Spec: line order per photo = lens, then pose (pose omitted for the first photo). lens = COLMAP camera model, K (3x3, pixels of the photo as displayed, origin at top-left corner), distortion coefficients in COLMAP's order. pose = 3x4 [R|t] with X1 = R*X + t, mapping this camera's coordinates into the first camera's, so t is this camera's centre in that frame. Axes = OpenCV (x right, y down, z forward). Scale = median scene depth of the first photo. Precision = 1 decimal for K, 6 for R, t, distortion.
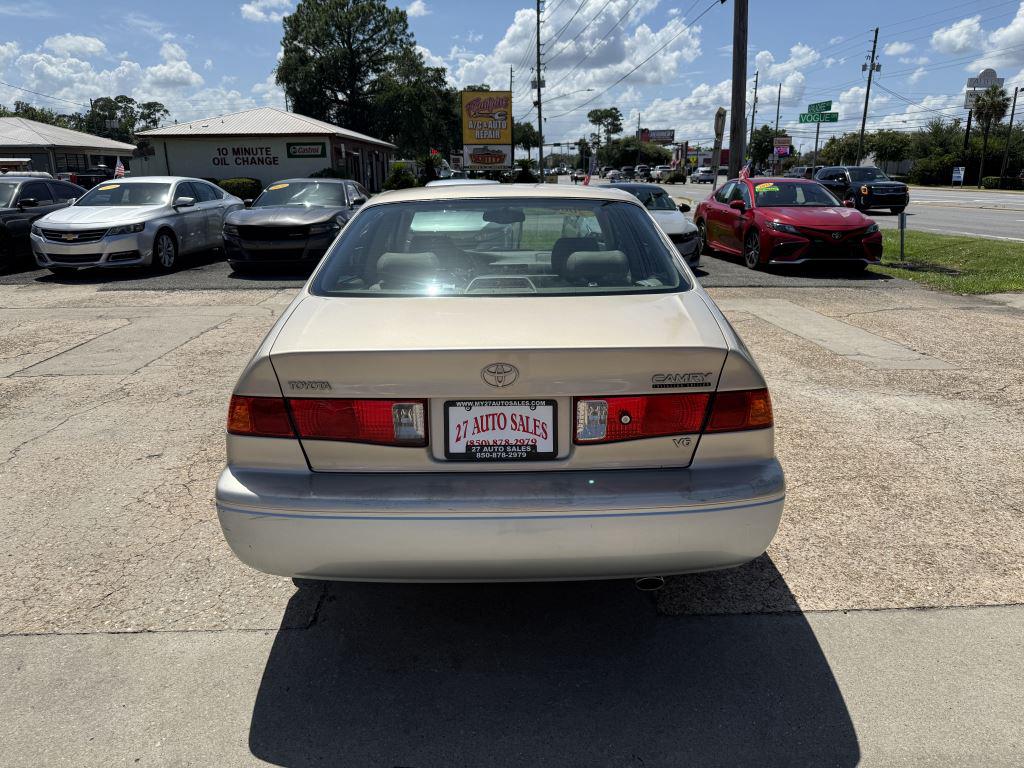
lens RADIAL K [[720.8, 0, 512.9], [0, 720.8, 389.0], [0, 0, 1]] dist [0.029007, -0.046513]
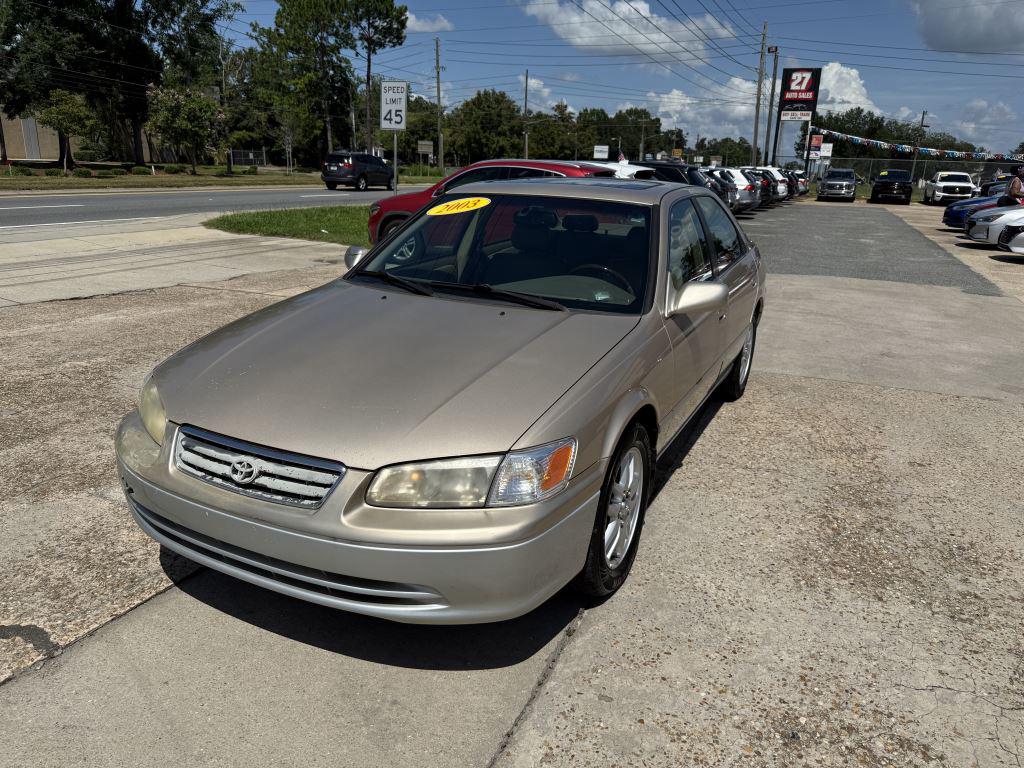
lens RADIAL K [[720.8, 0, 519.3], [0, 720.8, 390.5], [0, 0, 1]] dist [0.029007, -0.046513]
pose [[-0.894671, -0.152376, 0.419934, -0.022241], [0.098458, 0.849653, 0.518069, -0.030373], [-0.435740, 0.504847, -0.745158, 0.104434]]
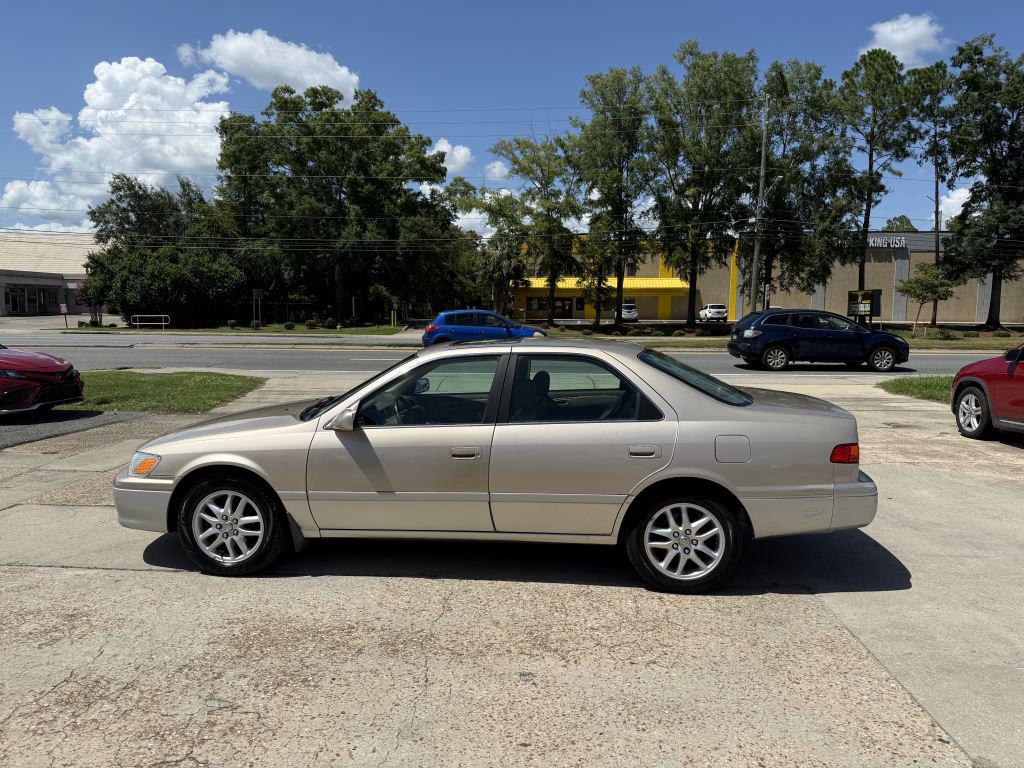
lens RADIAL K [[720.8, 0, 500.6], [0, 720.8, 390.2], [0, 0, 1]] dist [0.029007, -0.046513]
pose [[0.108072, -0.100114, 0.989089, -0.068569], [0.268566, 0.960864, 0.067912, -0.014934], [-0.957180, 0.258296, 0.130730, 0.045613]]
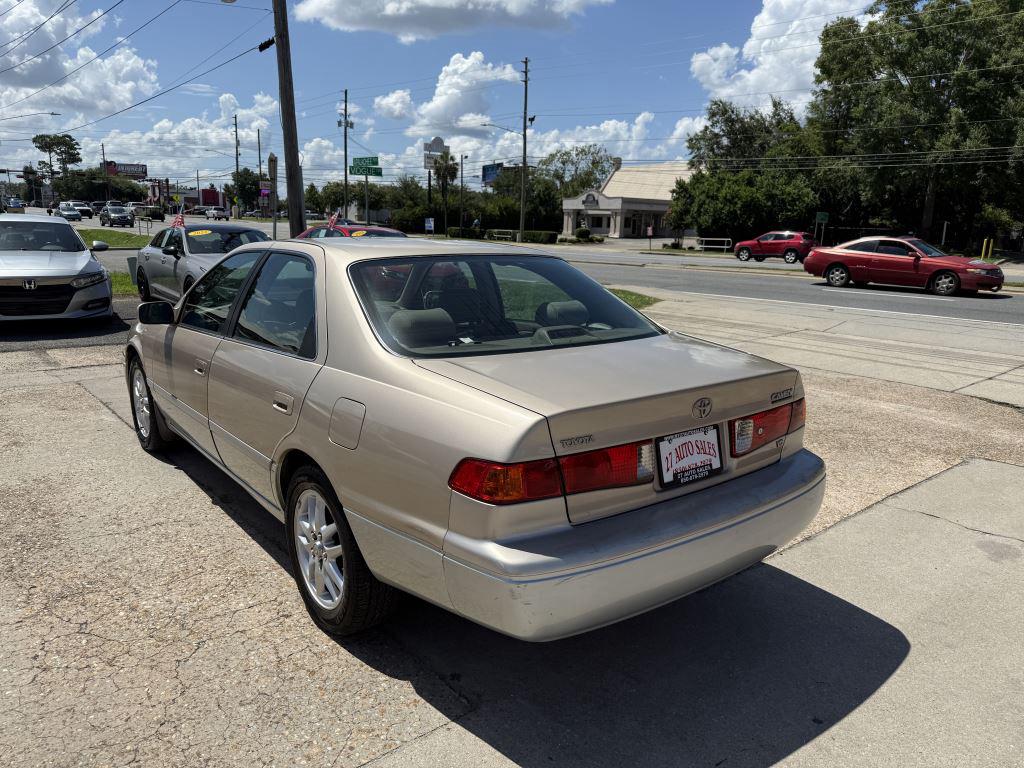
lens RADIAL K [[720.8, 0, 513.2], [0, 720.8, 393.6], [0, 0, 1]] dist [0.029007, -0.046513]
pose [[0.785328, -0.109186, 0.609376, -0.026062], [0.138650, 0.990341, -0.001238, -0.002248], [-0.603354, 0.085462, 0.792881, 0.006456]]
